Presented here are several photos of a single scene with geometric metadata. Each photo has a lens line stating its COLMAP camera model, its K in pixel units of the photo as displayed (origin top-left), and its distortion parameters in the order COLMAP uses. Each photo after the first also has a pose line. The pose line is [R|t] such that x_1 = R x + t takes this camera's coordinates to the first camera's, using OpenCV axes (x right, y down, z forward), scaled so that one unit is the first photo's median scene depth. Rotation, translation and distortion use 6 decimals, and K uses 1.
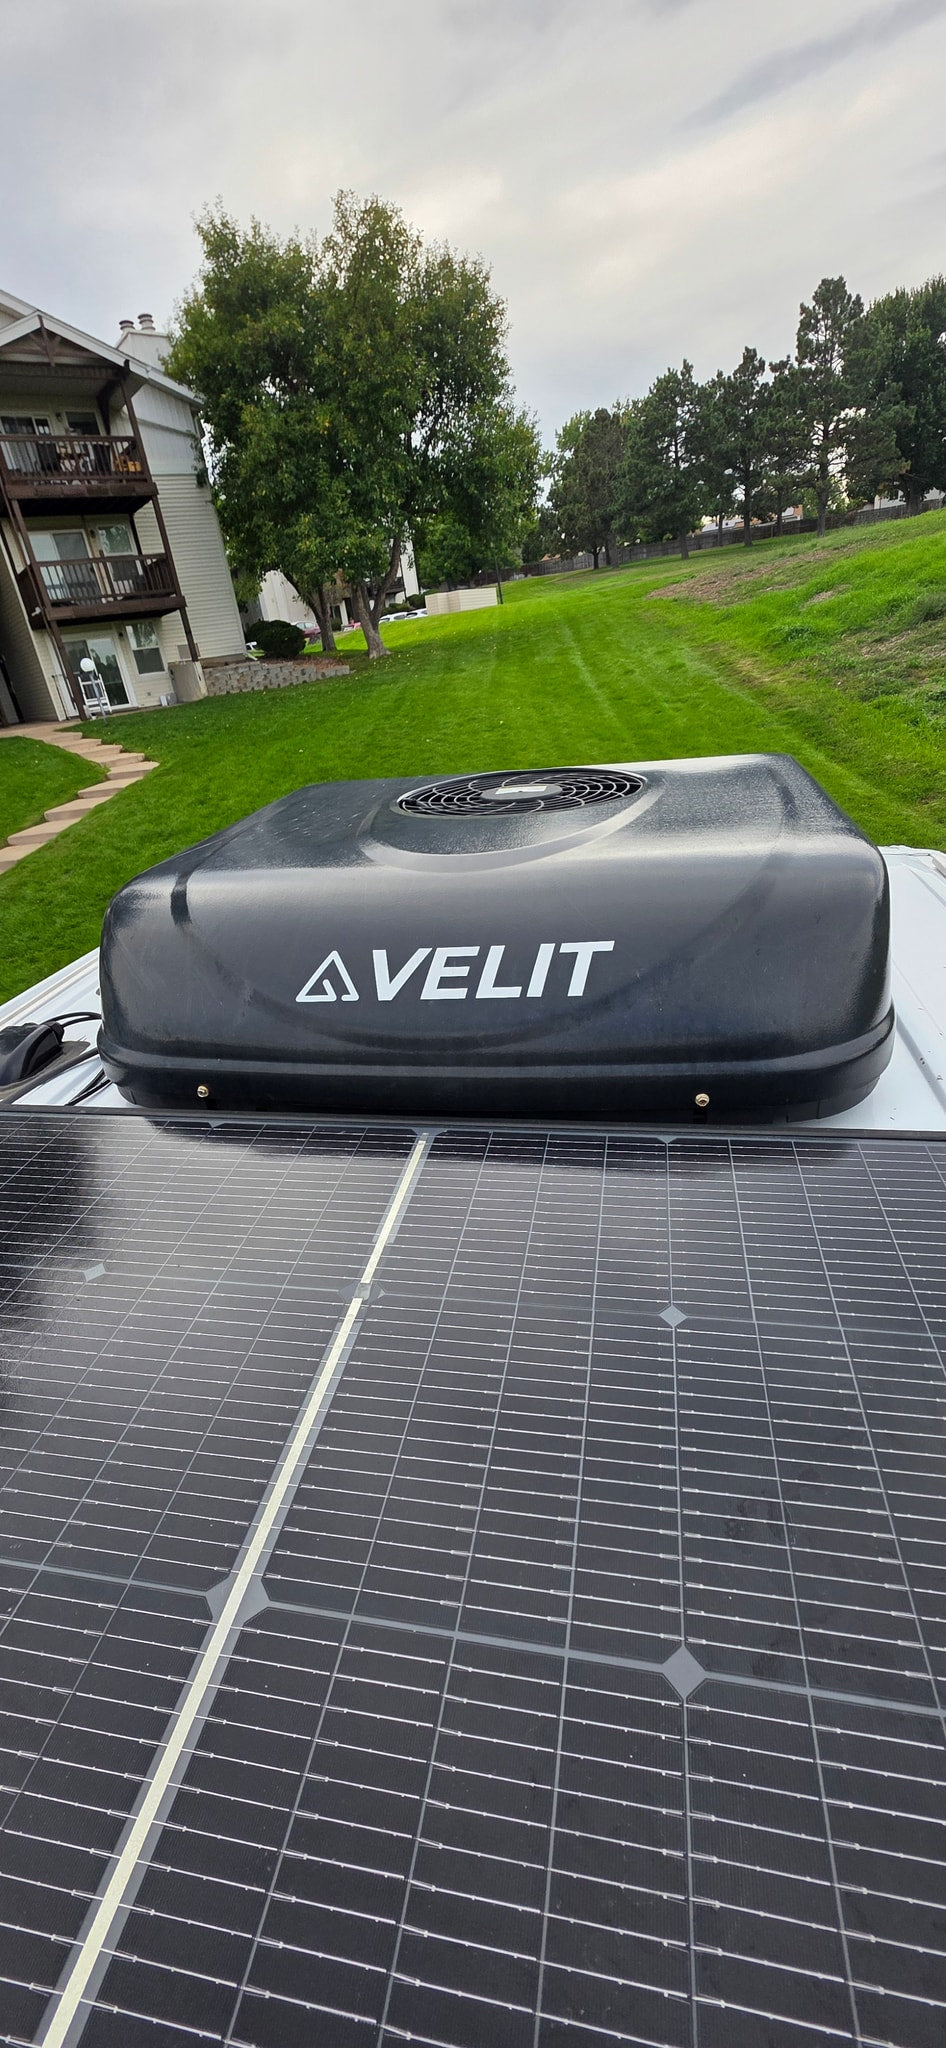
lens RADIAL K [[818.6, 0, 474.4], [0, 818.6, 1024.6], [0, 0, 1]] dist [0.000393, -0.000083]
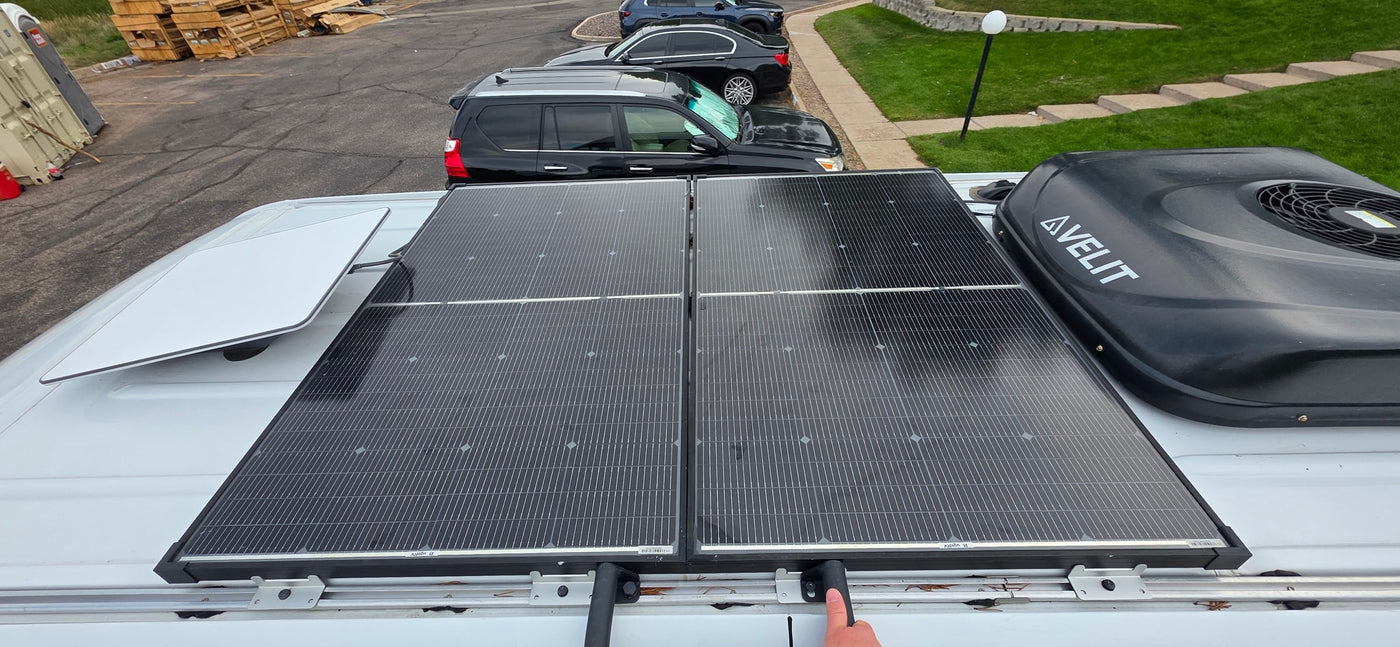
lens RADIAL K [[559.6, 0, 698.9], [0, 559.6, 320.7], [0, 0, 1]] dist [0.000393, -0.000083]
pose [[0.183352, 0.671423, -0.718034, 1.088770], [-0.421121, 0.713649, 0.559788, -0.352904], [0.888279, 0.199741, 0.413600, -0.647999]]
